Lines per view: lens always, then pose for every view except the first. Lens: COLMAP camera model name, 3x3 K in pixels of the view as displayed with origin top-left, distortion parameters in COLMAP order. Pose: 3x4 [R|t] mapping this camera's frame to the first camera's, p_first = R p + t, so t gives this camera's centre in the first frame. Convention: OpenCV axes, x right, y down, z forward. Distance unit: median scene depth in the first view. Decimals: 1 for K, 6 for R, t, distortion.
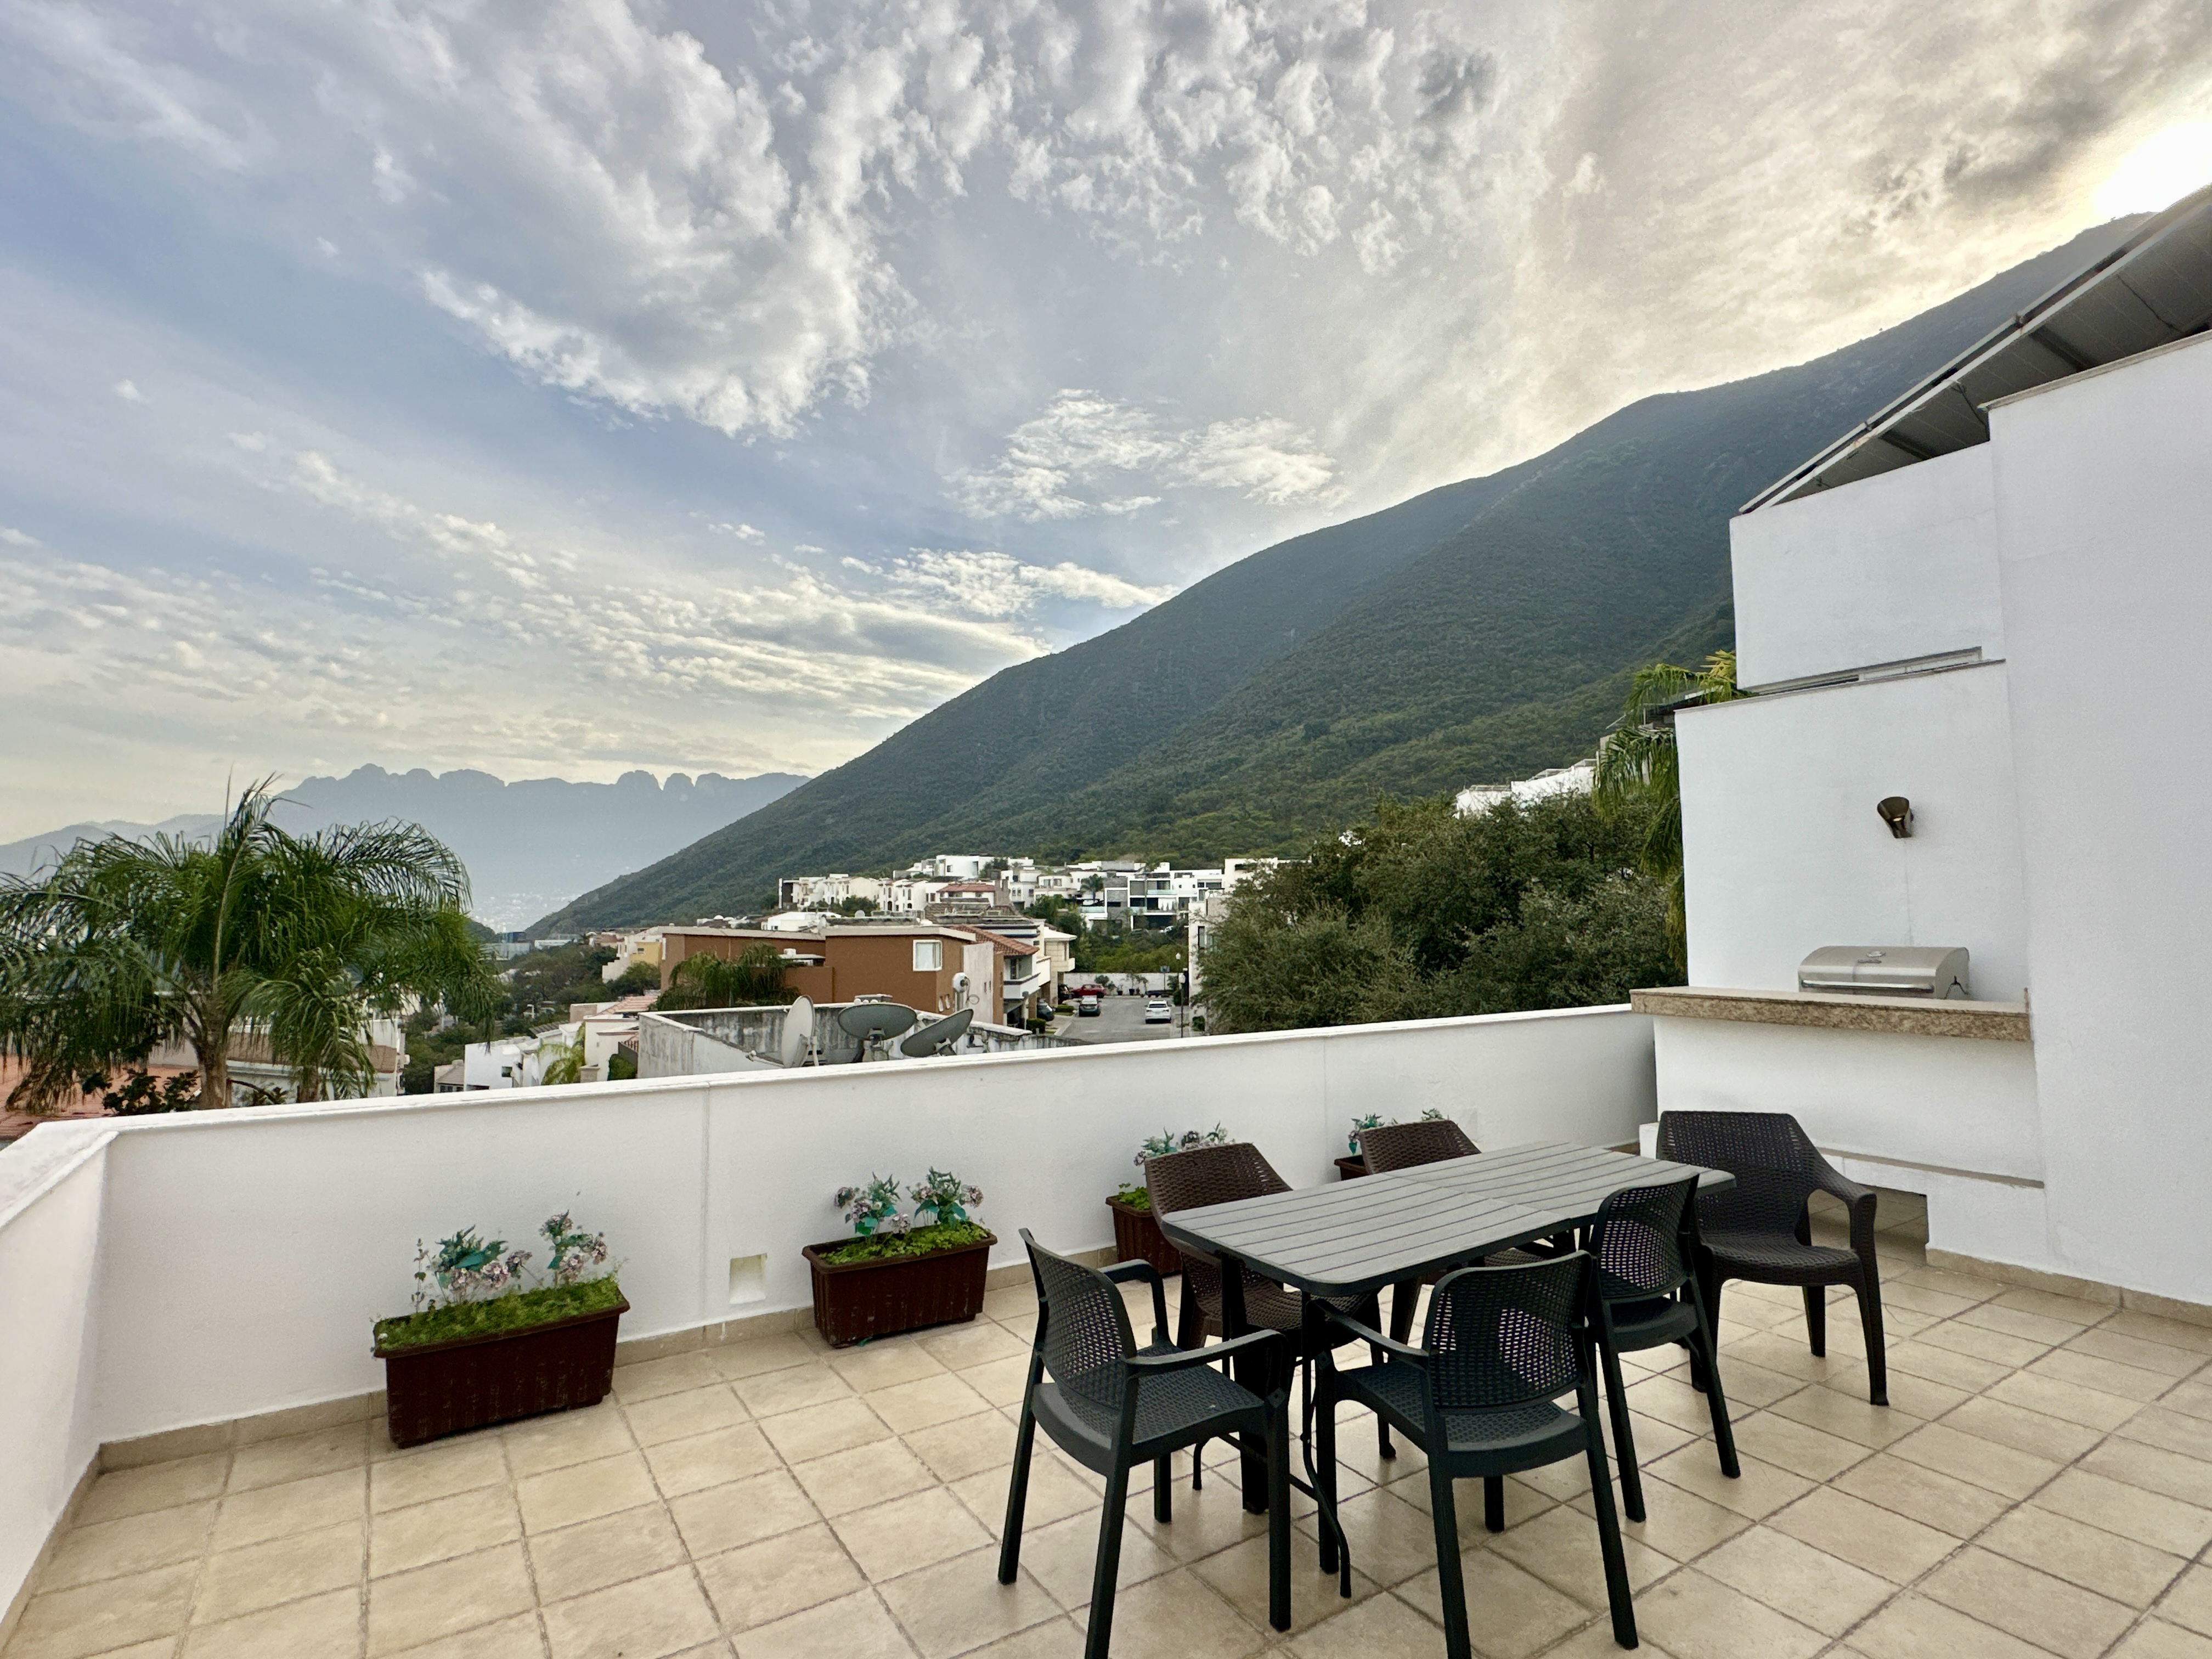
lens RADIAL K [[1104.7, 0, 1106.0], [0, 1104.7, 829.5], [0, 0, 1]] dist [-0.003633, 0.000090]
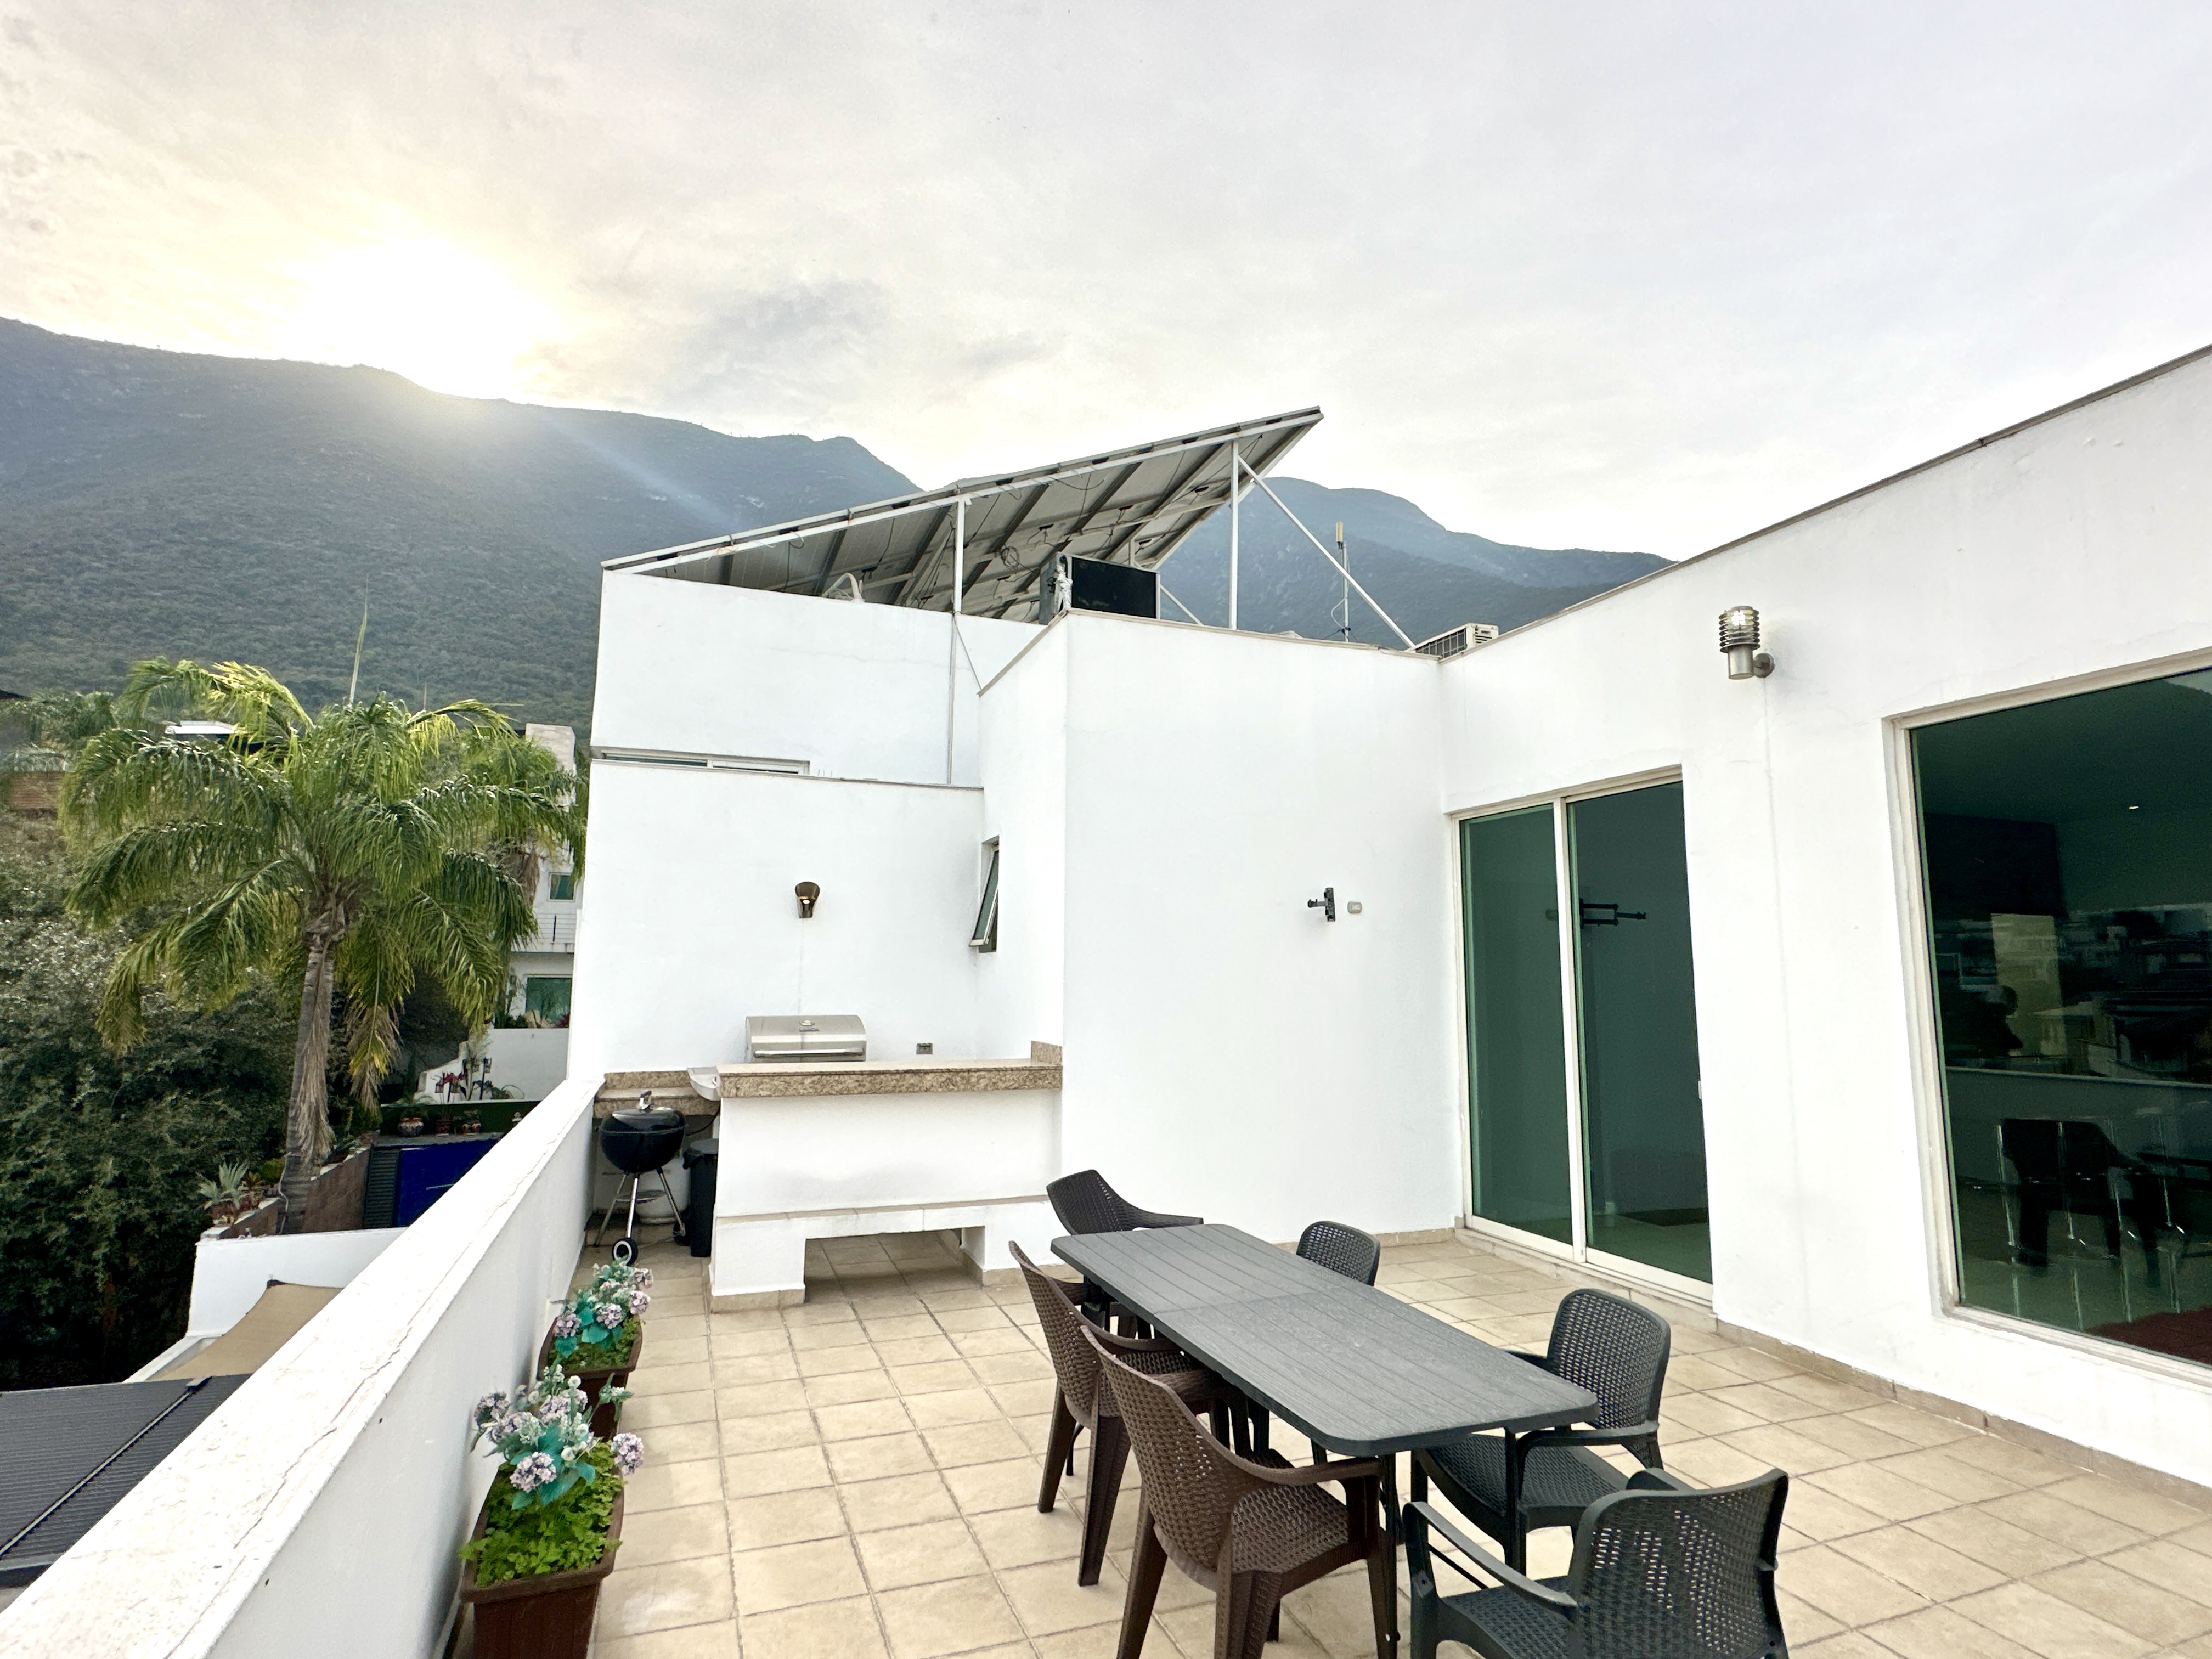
lens RADIAL K [[1104.7, 0, 1106.0], [0, 1104.7, 829.5], [0, 0, 1]] dist [-0.003633, 0.000090]
pose [[0.197239, 0.138606, 0.970508, -0.347164], [-0.085413, 0.988620, -0.123834, 0.032826], [-0.976628, -0.058469, 0.206833, 0.496882]]
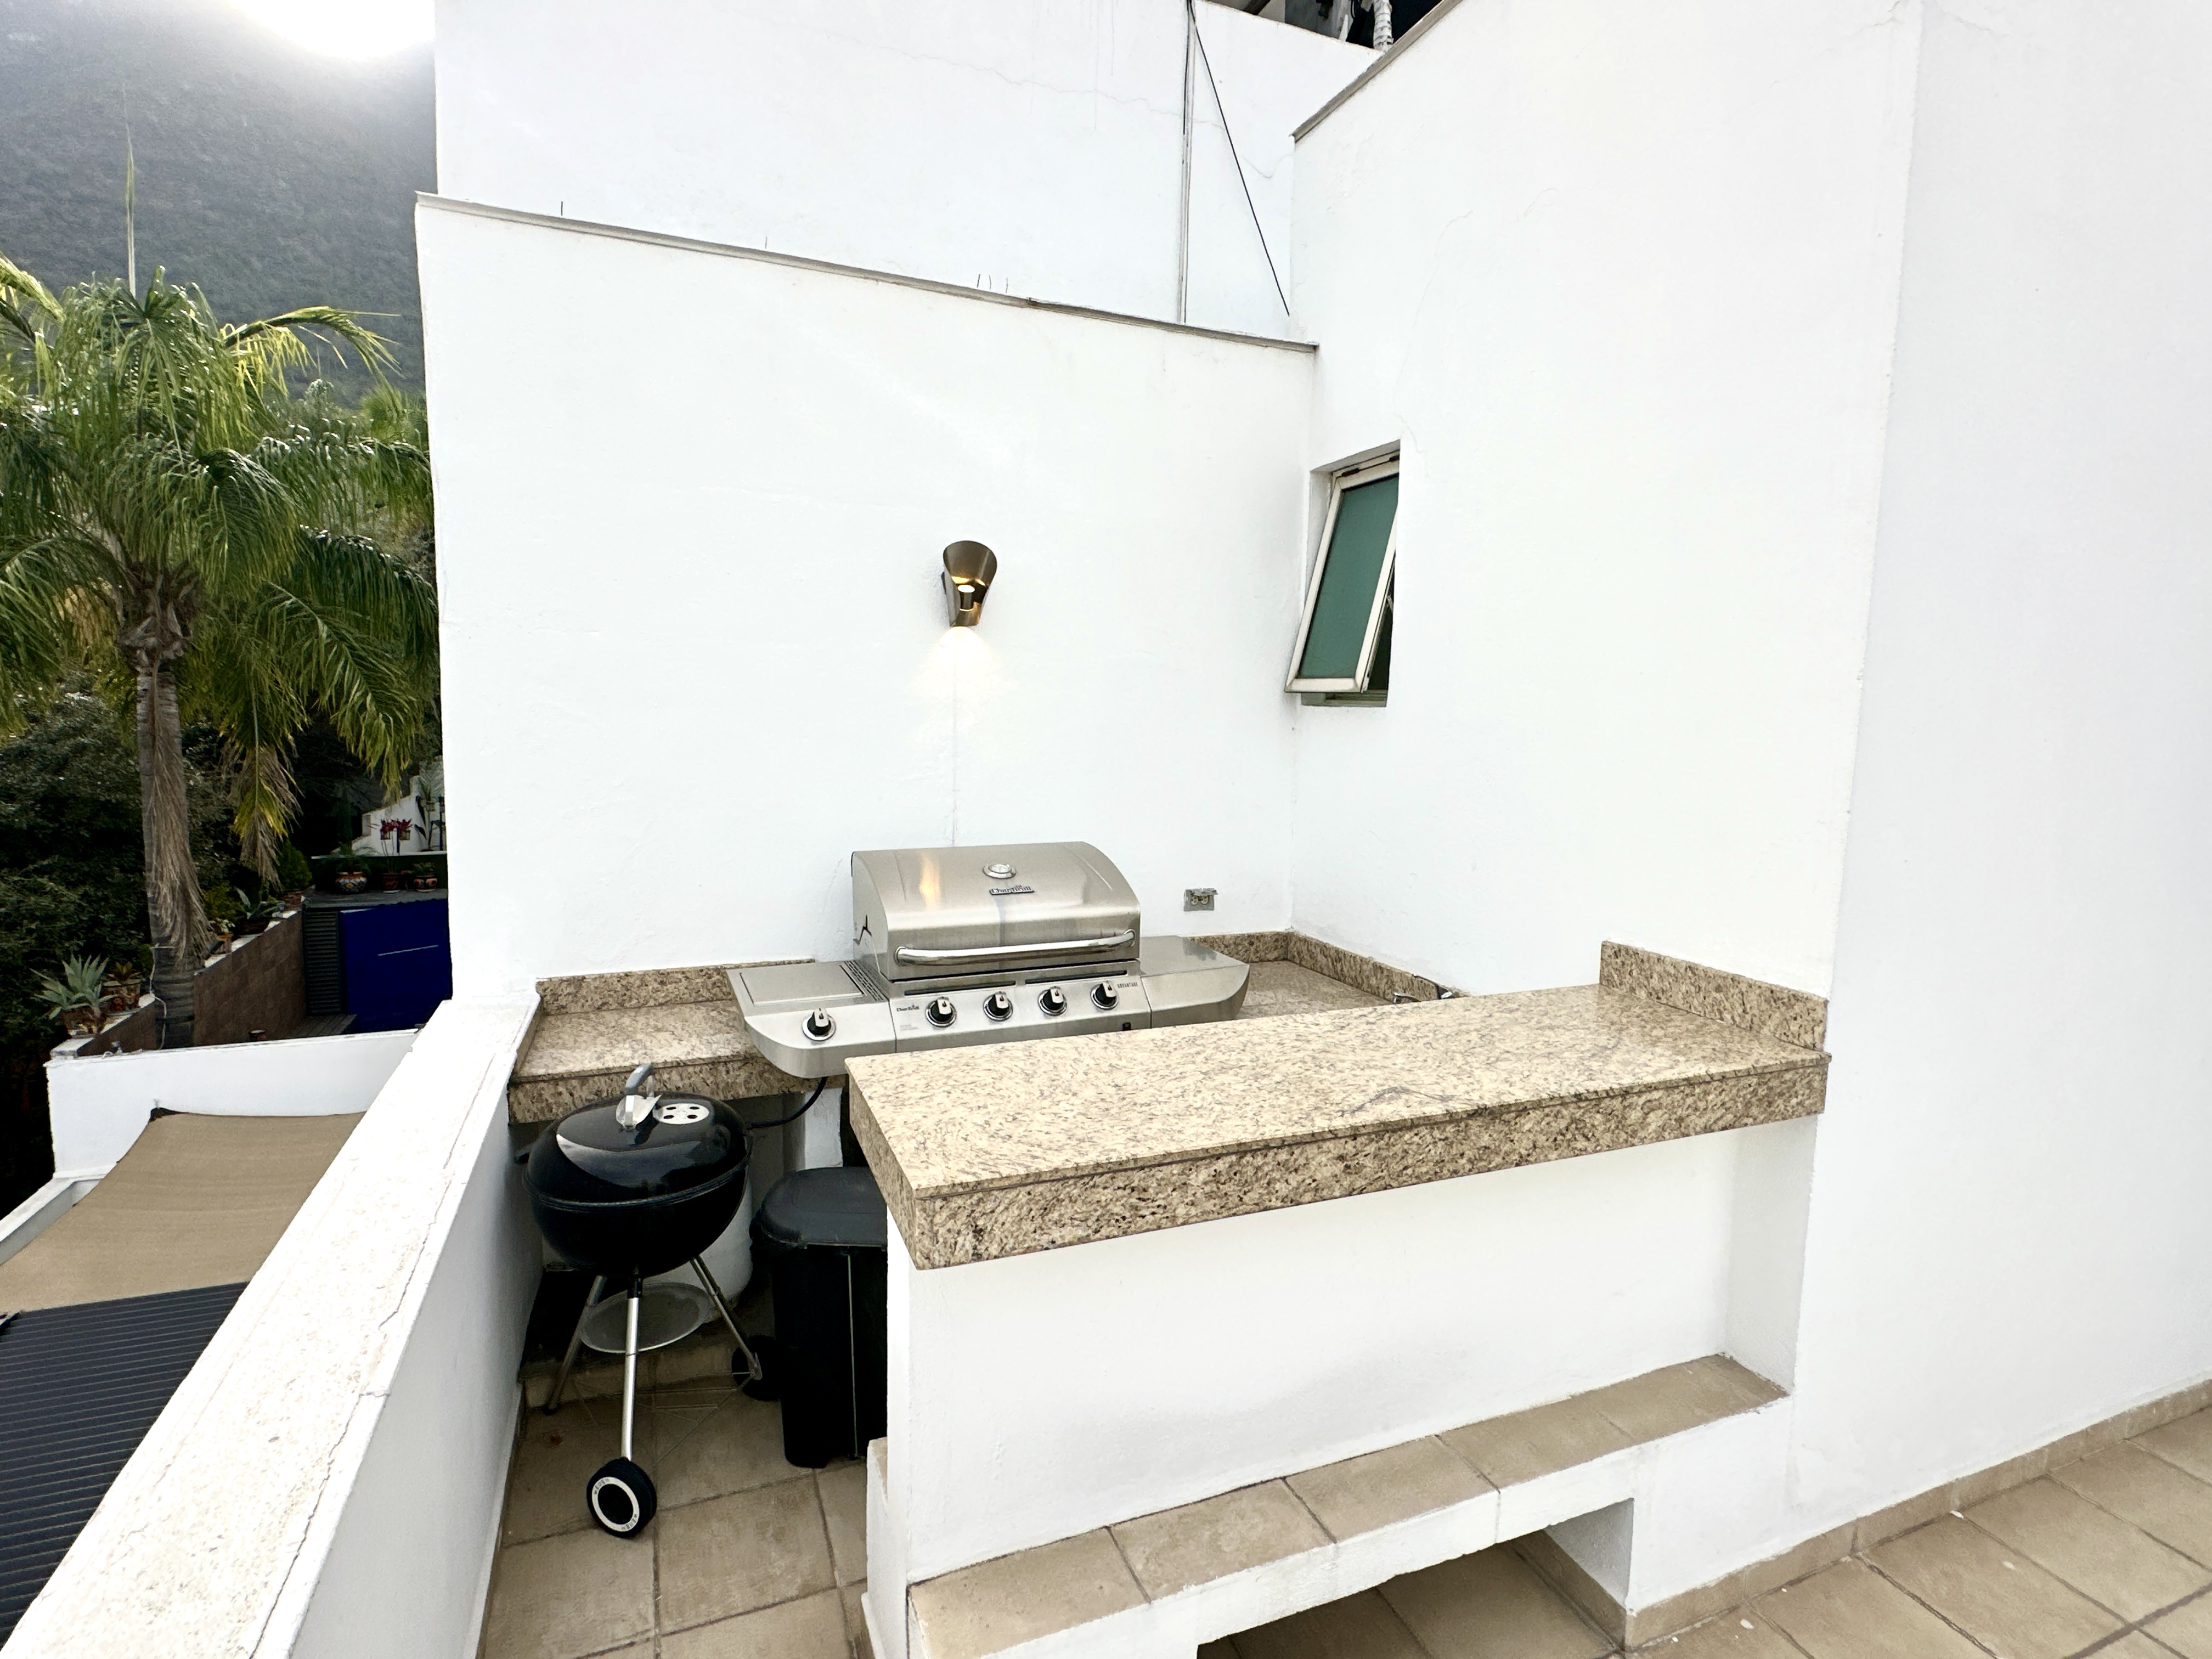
lens RADIAL K [[1104.7, 0, 1106.0], [0, 1104.7, 829.5], [0, 0, 1]] dist [-0.003633, 0.000090]
pose [[0.176301, -0.101187, 0.979122, 0.242066], [-0.097536, 0.988011, 0.119668, 0.033797], [-0.979492, -0.116597, 0.164318, 0.888909]]
